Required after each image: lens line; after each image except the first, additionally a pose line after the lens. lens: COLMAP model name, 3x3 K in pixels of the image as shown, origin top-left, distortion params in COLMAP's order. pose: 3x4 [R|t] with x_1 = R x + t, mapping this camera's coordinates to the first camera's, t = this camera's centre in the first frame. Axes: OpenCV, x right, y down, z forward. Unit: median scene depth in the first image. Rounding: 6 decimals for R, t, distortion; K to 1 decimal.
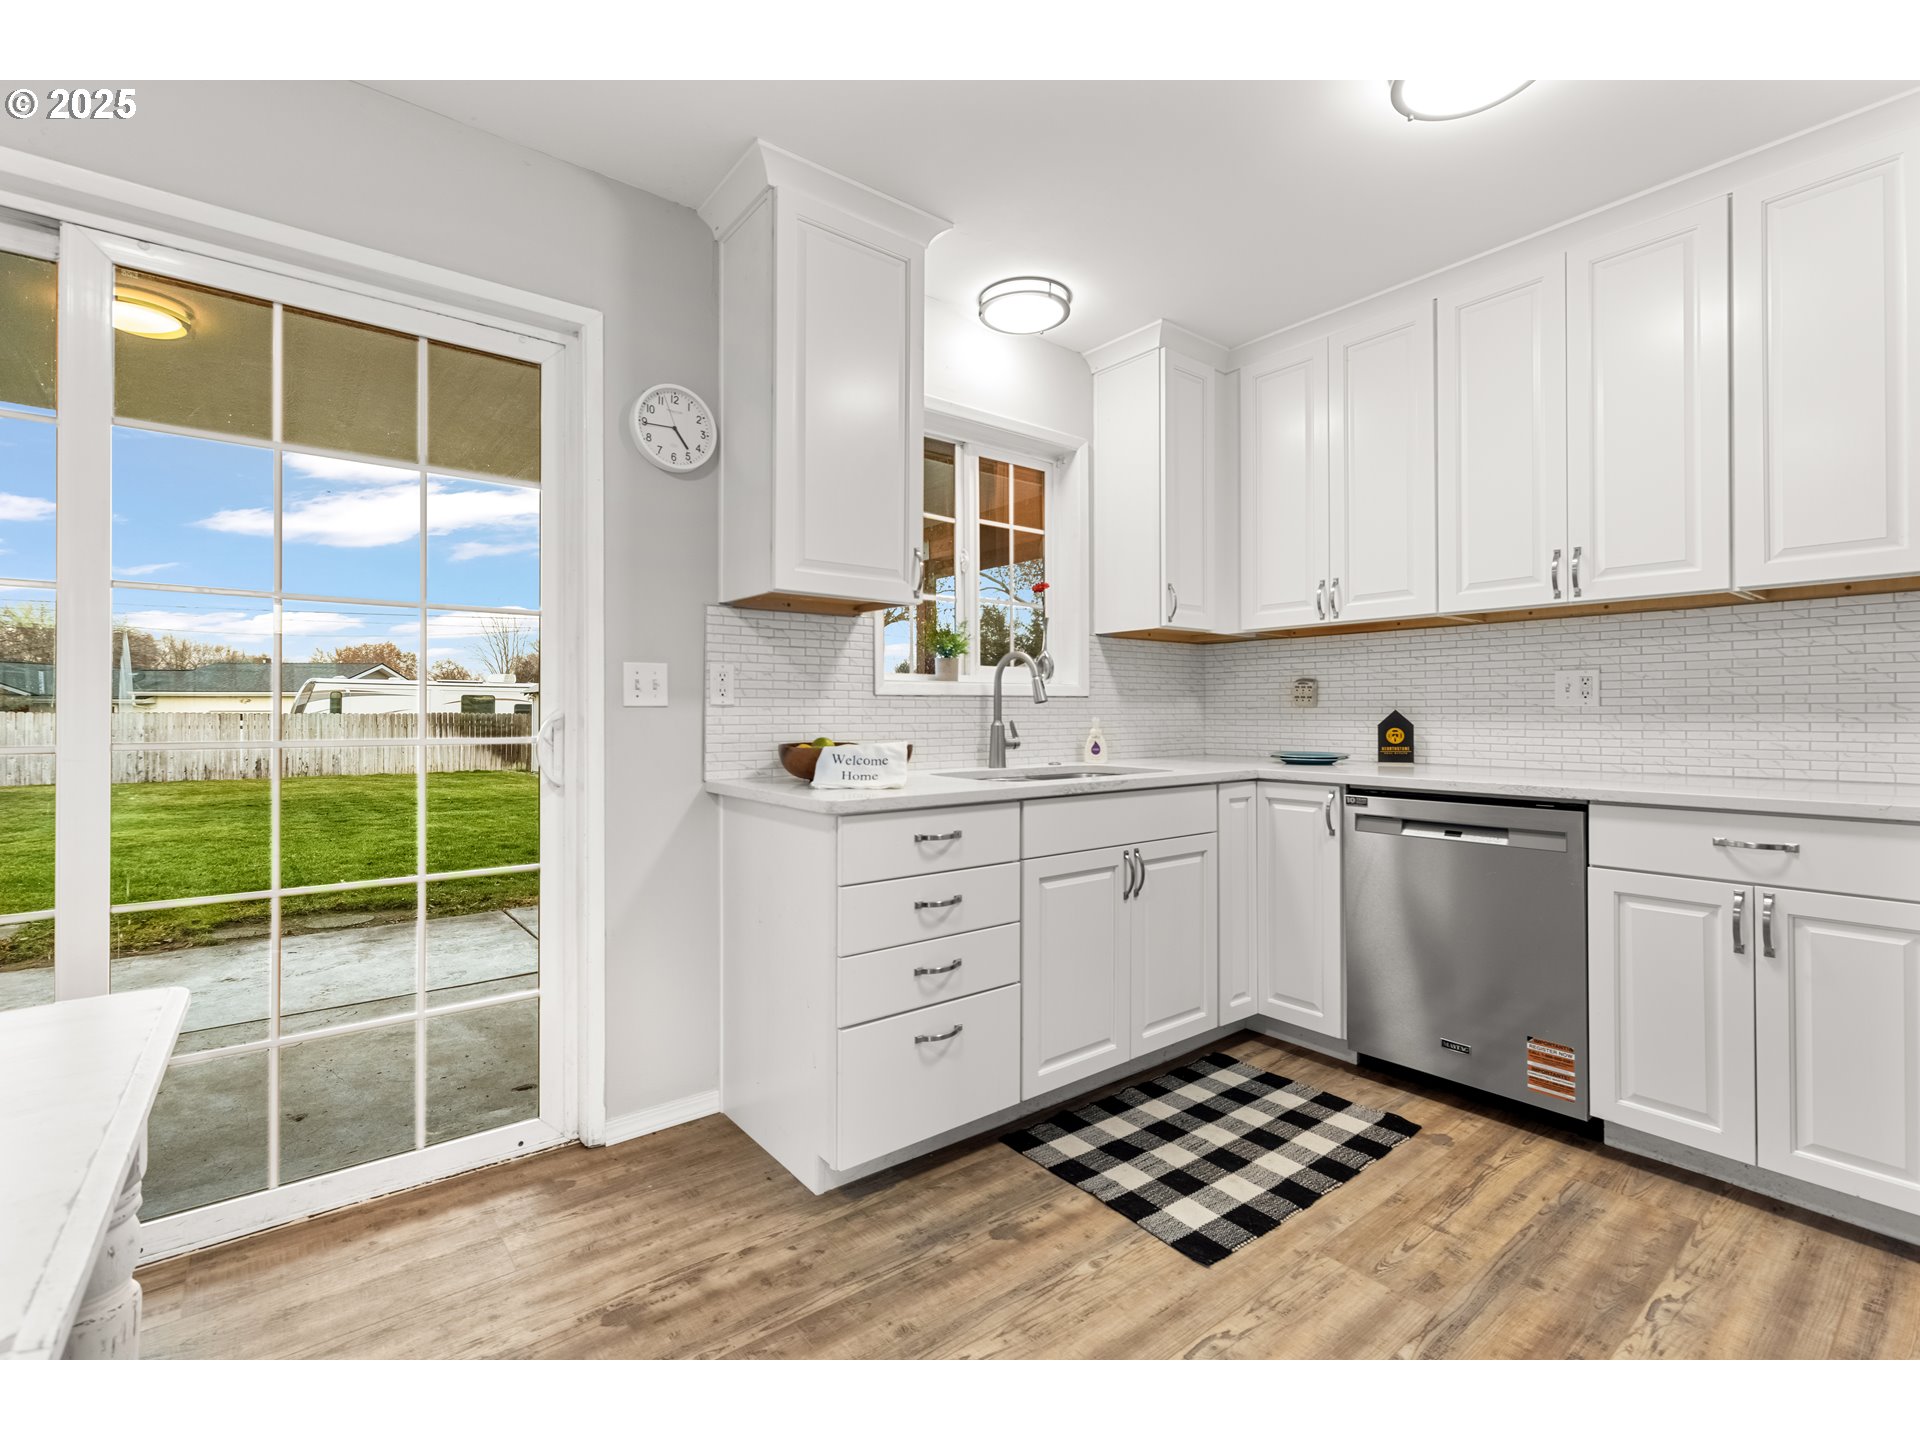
lens RADIAL K [[866.4, 0, 960.0], [0, 866.4, 720.0], [0, 0, 1]] dist [0.006739, -0.000195]
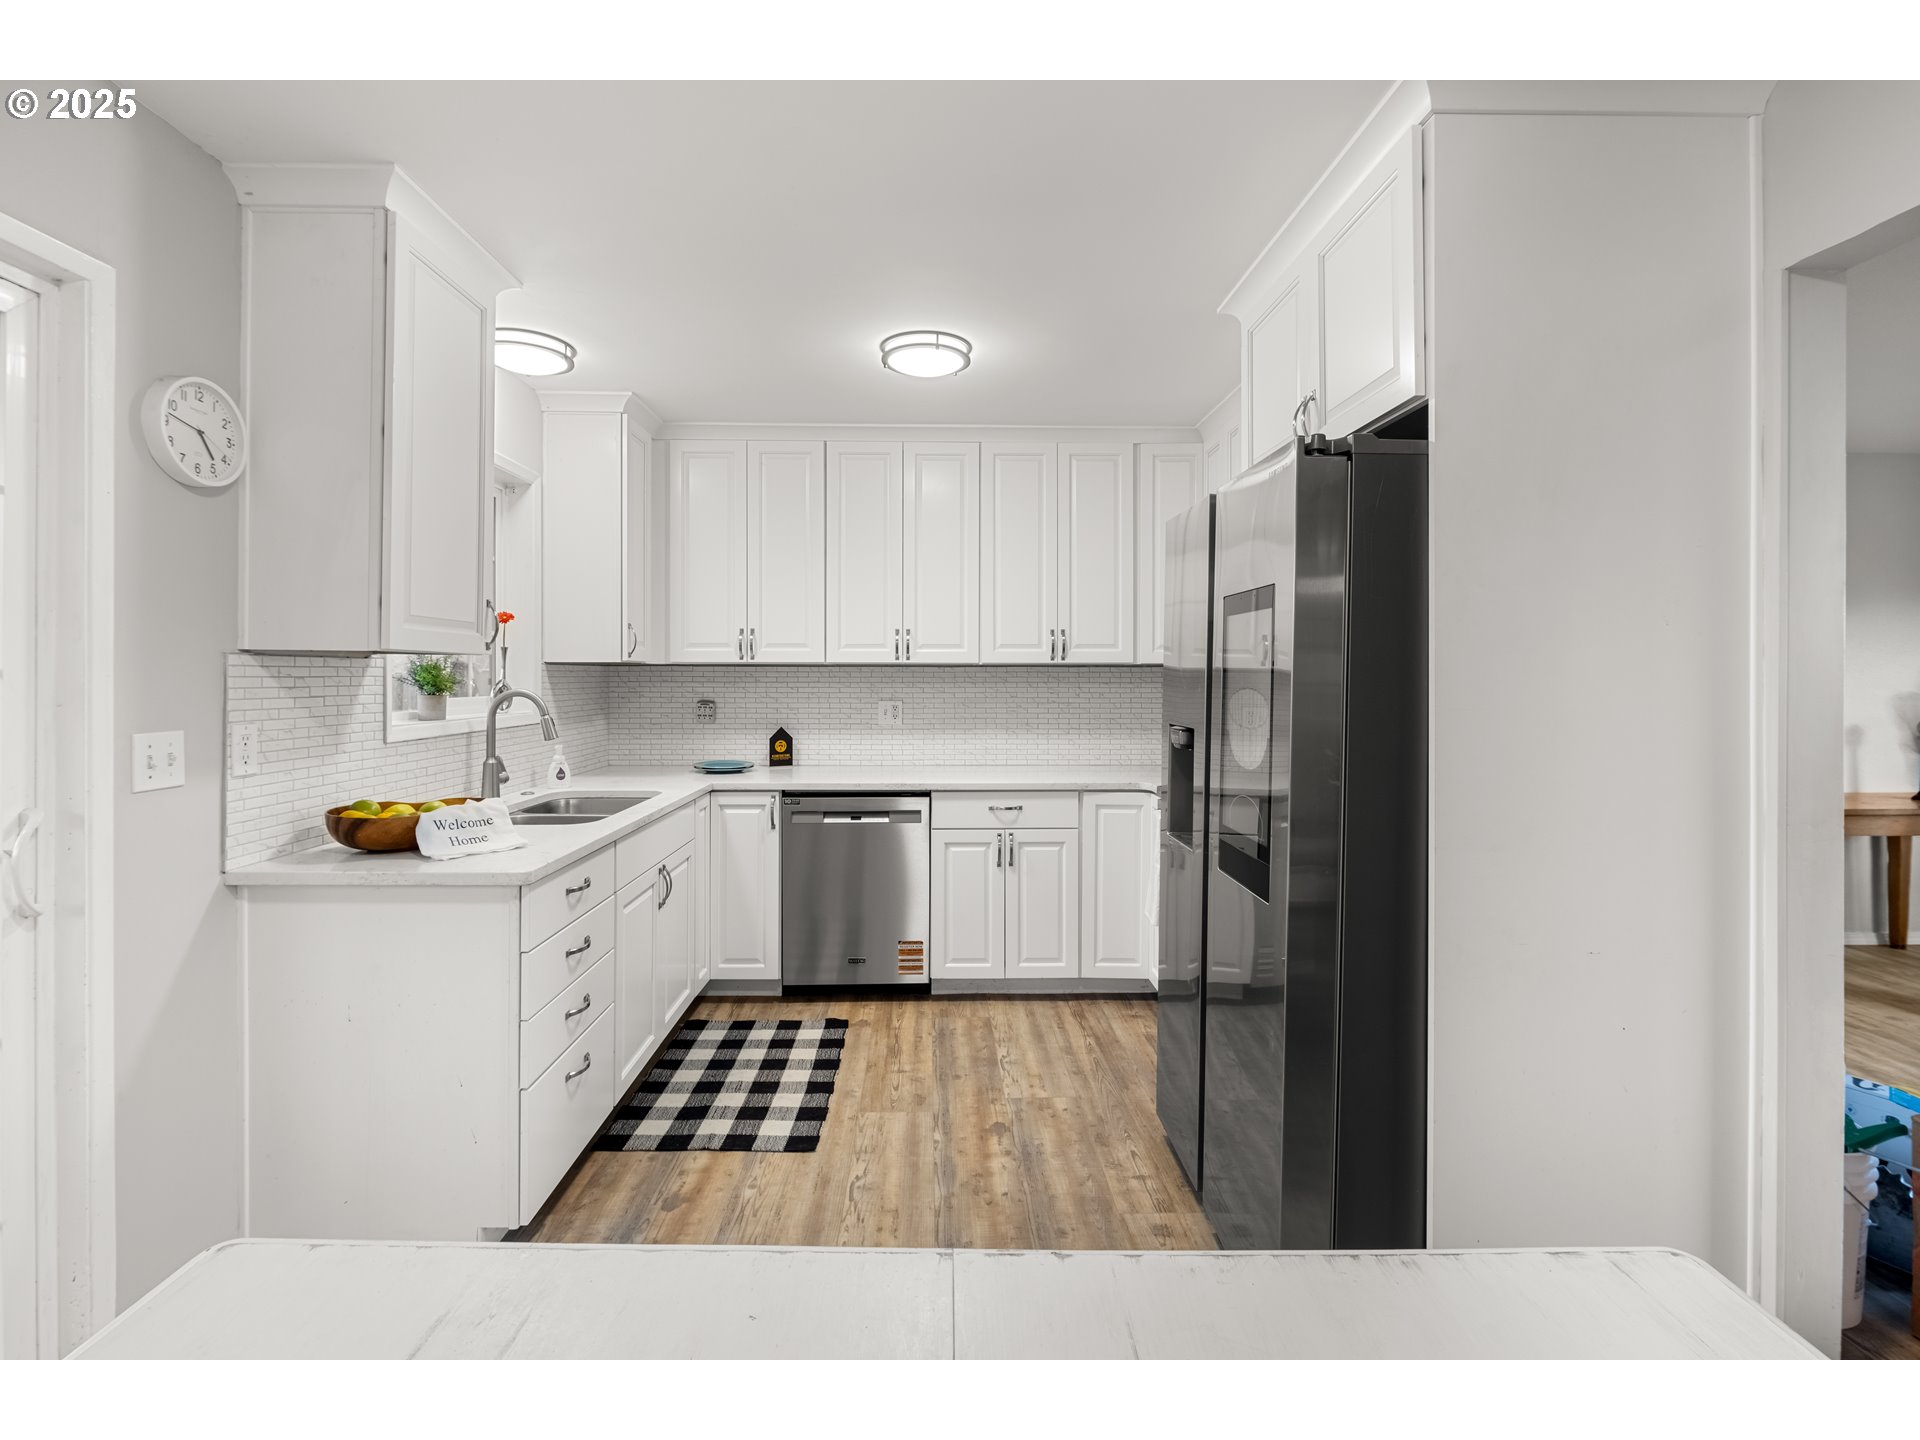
lens RADIAL K [[870.8, 0, 957.2], [0, 870.8, 694.0], [0, 0, 1]] dist [-0.001658, -0.000474]
pose [[0.595250, -0.012119, 0.803449, -0.535728], [-0.000138, 0.999885, 0.015183, -0.106887], [-0.803540, -0.009149, 0.595180, -0.022548]]
